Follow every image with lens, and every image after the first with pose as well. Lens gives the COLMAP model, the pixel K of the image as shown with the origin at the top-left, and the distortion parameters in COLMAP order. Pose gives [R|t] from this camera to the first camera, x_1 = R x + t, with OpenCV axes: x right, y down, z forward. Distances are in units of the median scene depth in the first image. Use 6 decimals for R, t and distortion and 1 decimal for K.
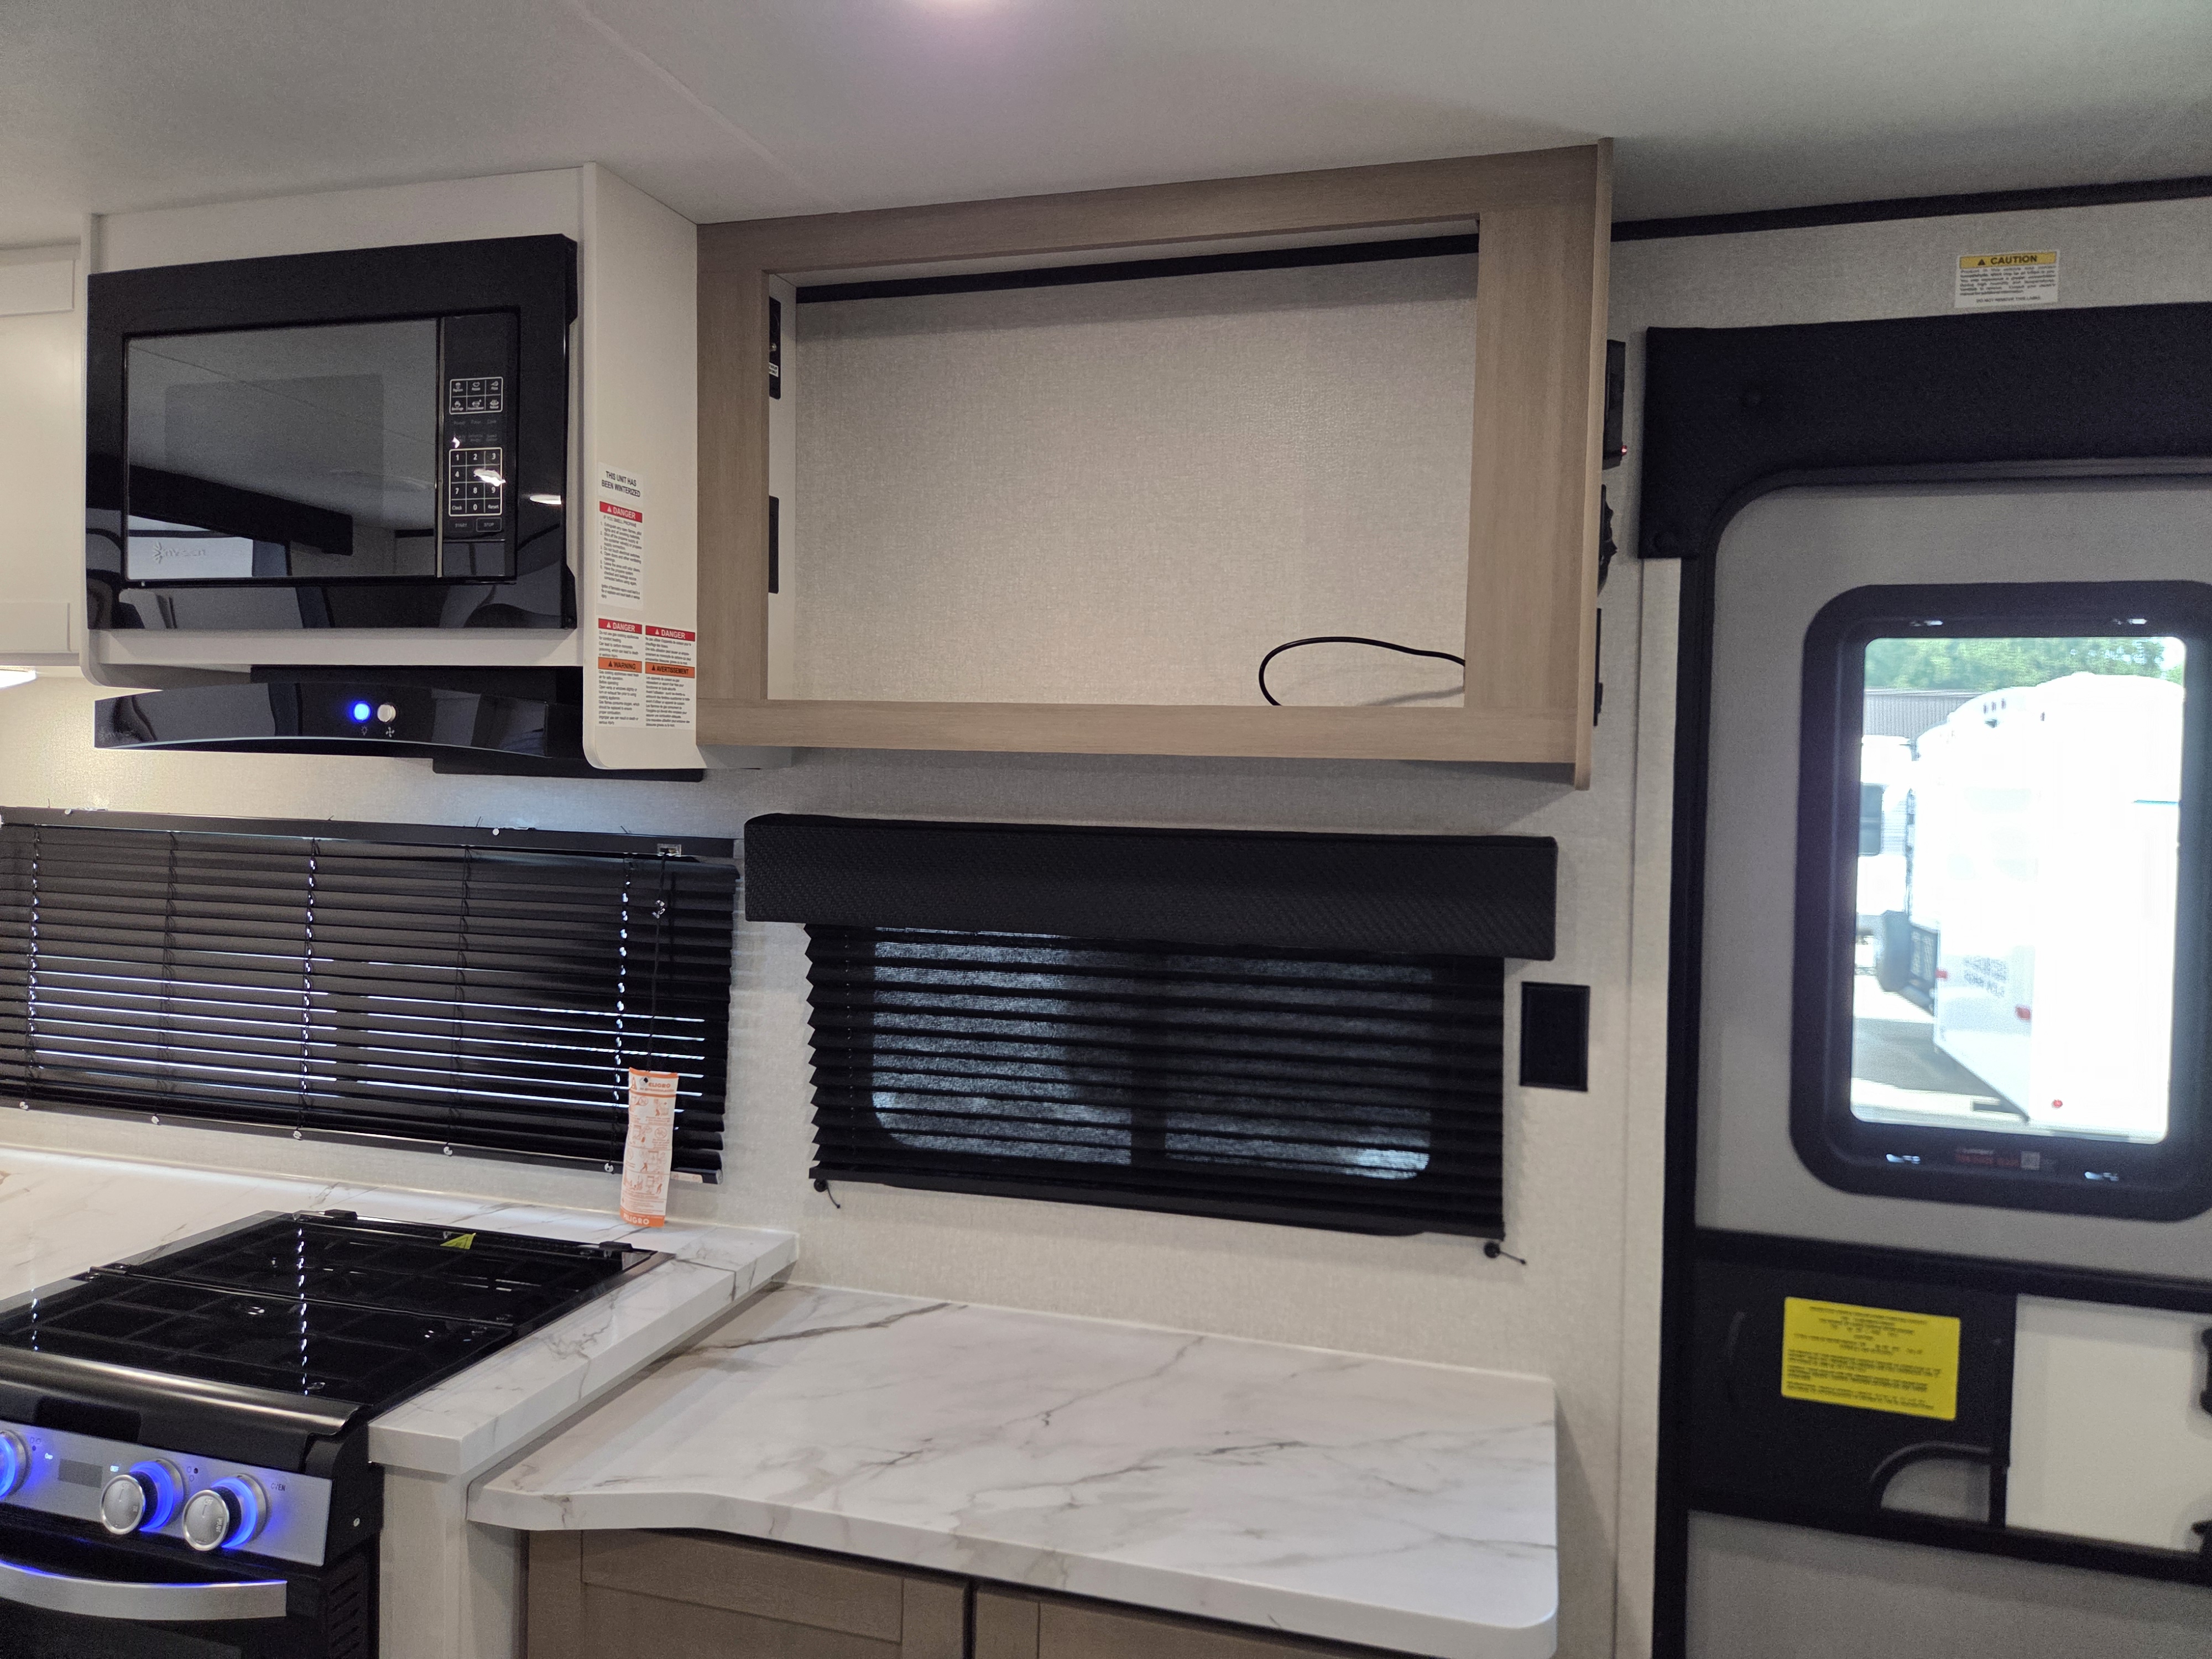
lens RADIAL K [[1487.7, 0, 1121.8], [0, 1487.7, 807.2], [0, 0, 1]] dist [0.054875, -0.046832]
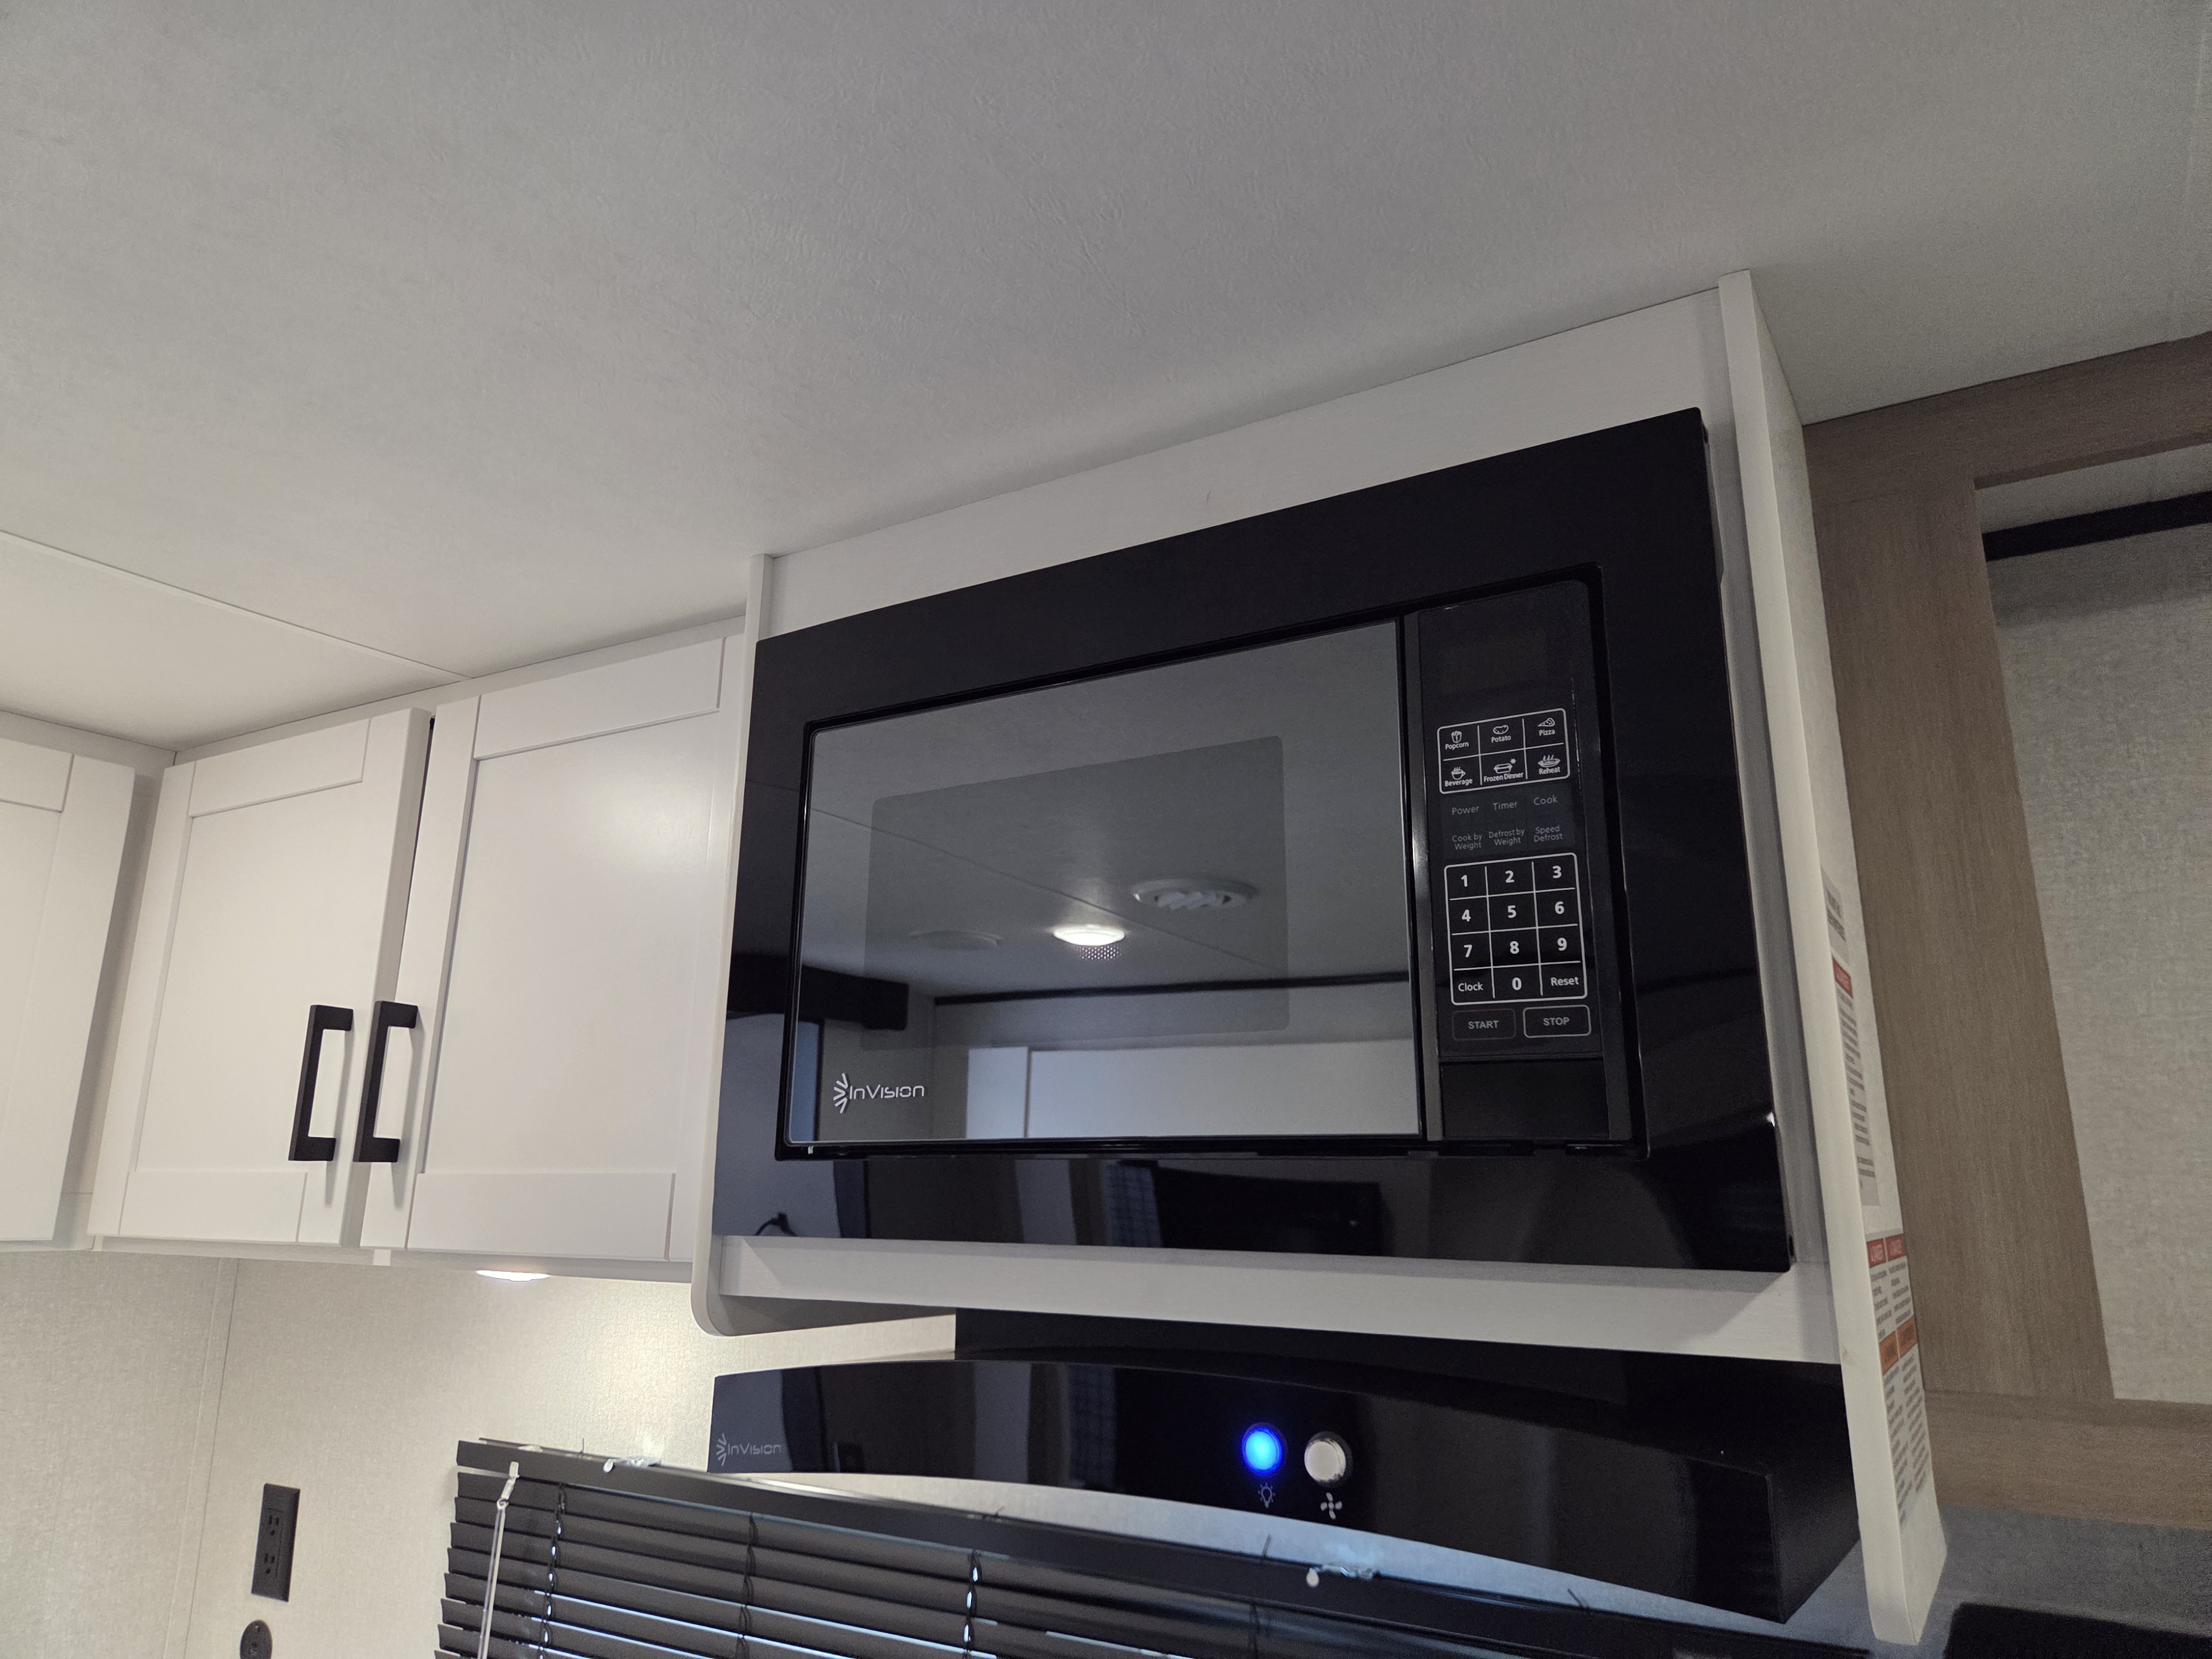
lens RADIAL K [[1487.7, 0, 1104.1], [0, 1487.7, 820.3], [0, 0, 1]] dist [0.054875, -0.046832]
pose [[0.963800, -0.075090, -0.255835, -0.424596], [0.001253, 0.960788, -0.277280, -0.120328], [0.266624, 0.266922, 0.926102, 0.527439]]
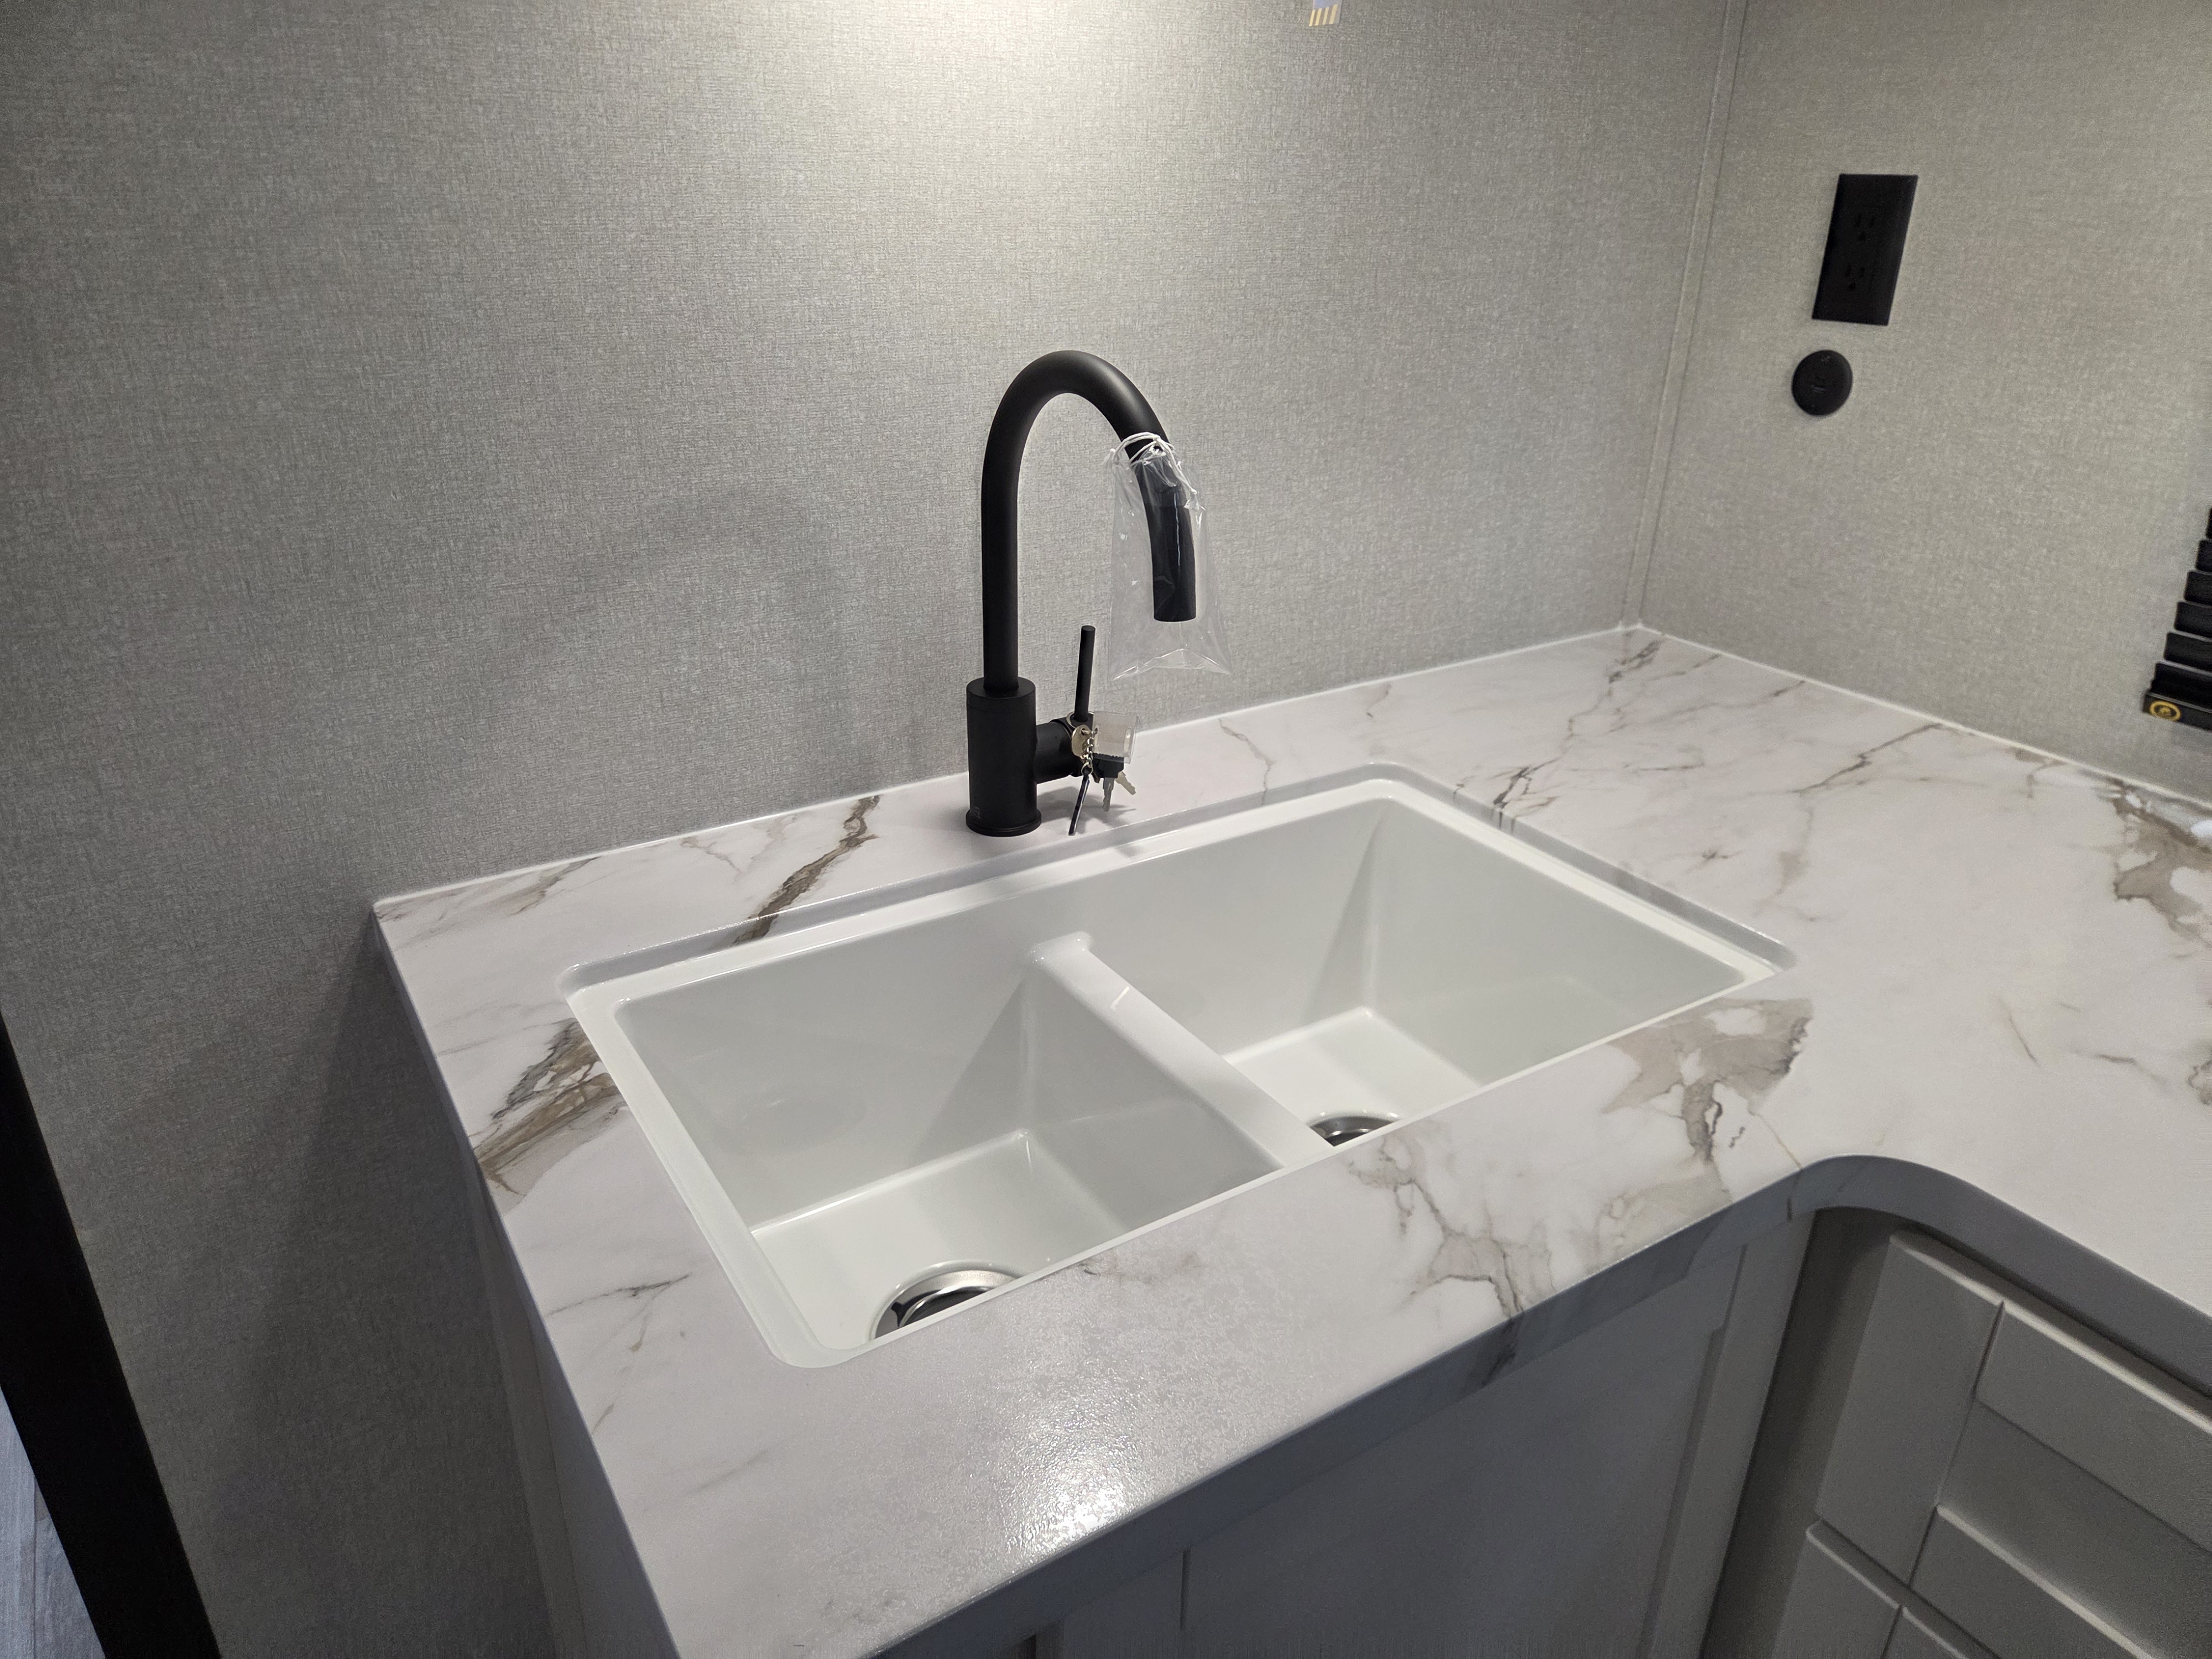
lens RADIAL K [[1487.7, 0, 1097.1], [0, 1487.7, 832.1], [0, 0, 1]] dist [0.054875, -0.046832]
pose [[0.746454, 0.273623, -0.606578, -1.050836], [-0.023162, 0.921680, 0.387259, 0.061800], [0.665034, -0.275022, 0.694329, 0.584065]]
